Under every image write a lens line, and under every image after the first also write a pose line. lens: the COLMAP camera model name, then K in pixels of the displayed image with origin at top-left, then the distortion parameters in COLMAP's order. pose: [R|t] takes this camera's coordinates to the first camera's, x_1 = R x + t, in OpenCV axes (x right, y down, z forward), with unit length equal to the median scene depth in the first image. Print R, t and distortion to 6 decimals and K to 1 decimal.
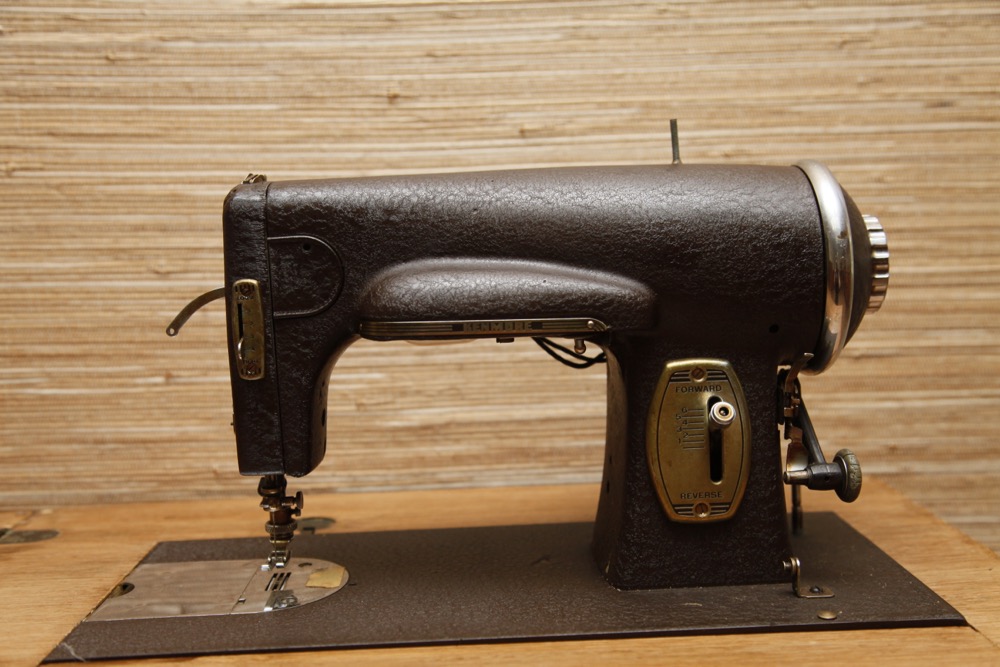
lens RADIAL K [[1325.0, 0, 501.3], [0, 1325.0, 328.0], [0, 0, 1]] dist [0.052489, 0.000000]
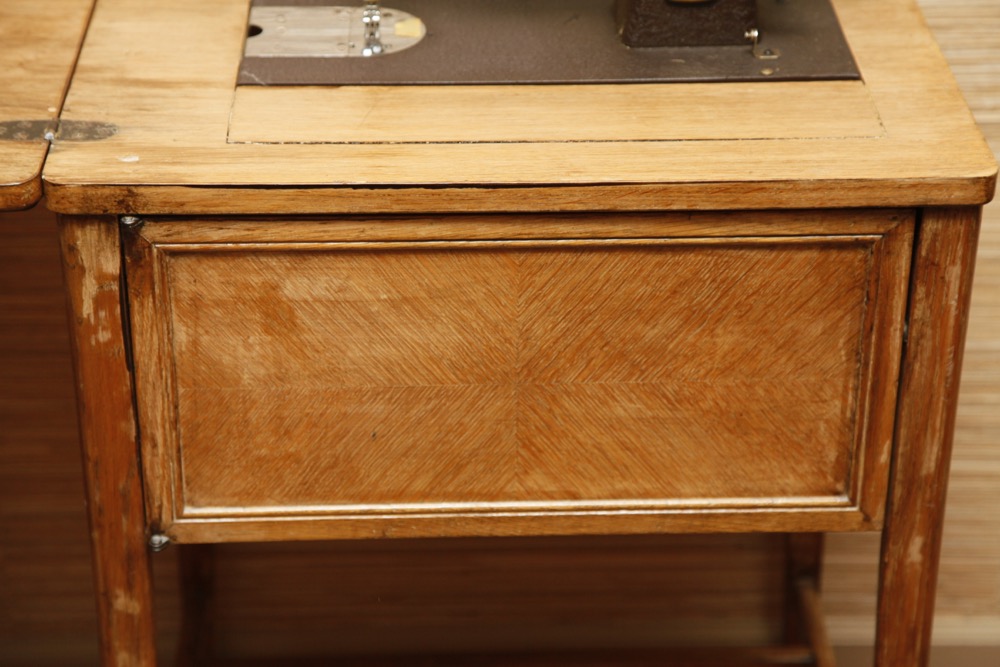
lens RADIAL K [[2417.4, 0, 502.9], [0, 2417.4, 332.8], [0, 0, 1]] dist [0.356331, 0.000000]
pose [[0.999433, 0.031461, 0.011954, -0.034111], [-0.033654, 0.937931, 0.345185, -0.215777], [-0.000352, -0.345392, 0.938458, -0.809115]]
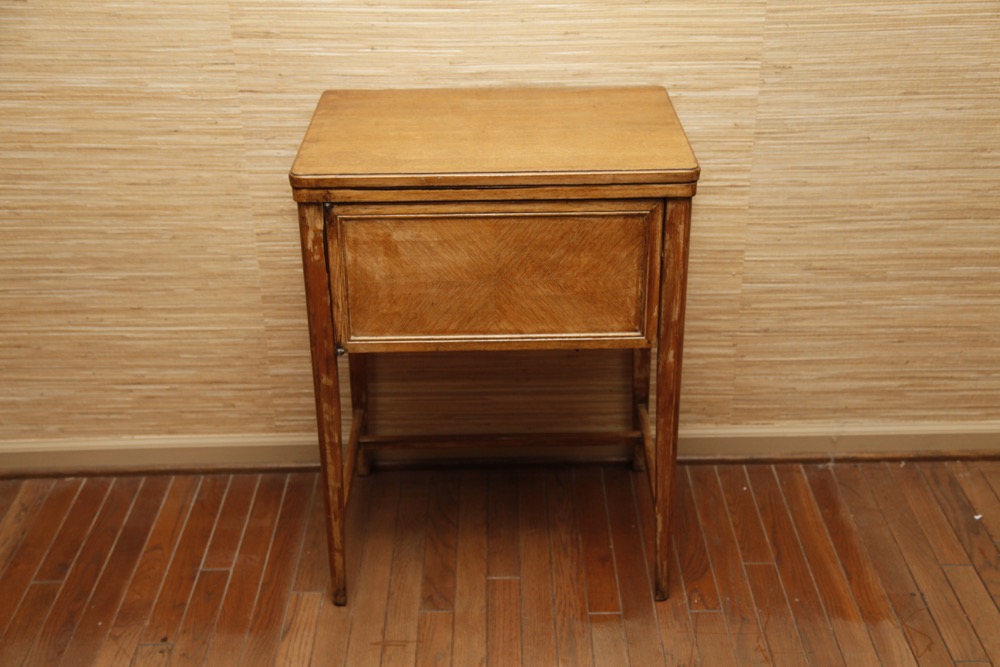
lens RADIAL K [[1351.7, 0, 494.1], [0, 1351.7, 333.7], [0, 0, 1]] dist [0.043527, 0.000000]
pose [[0.999341, 0.028151, -0.022931, 0.033993], [-0.020057, 0.954469, 0.297634, -0.171055], [0.030266, -0.296977, 0.954405, -1.237039]]
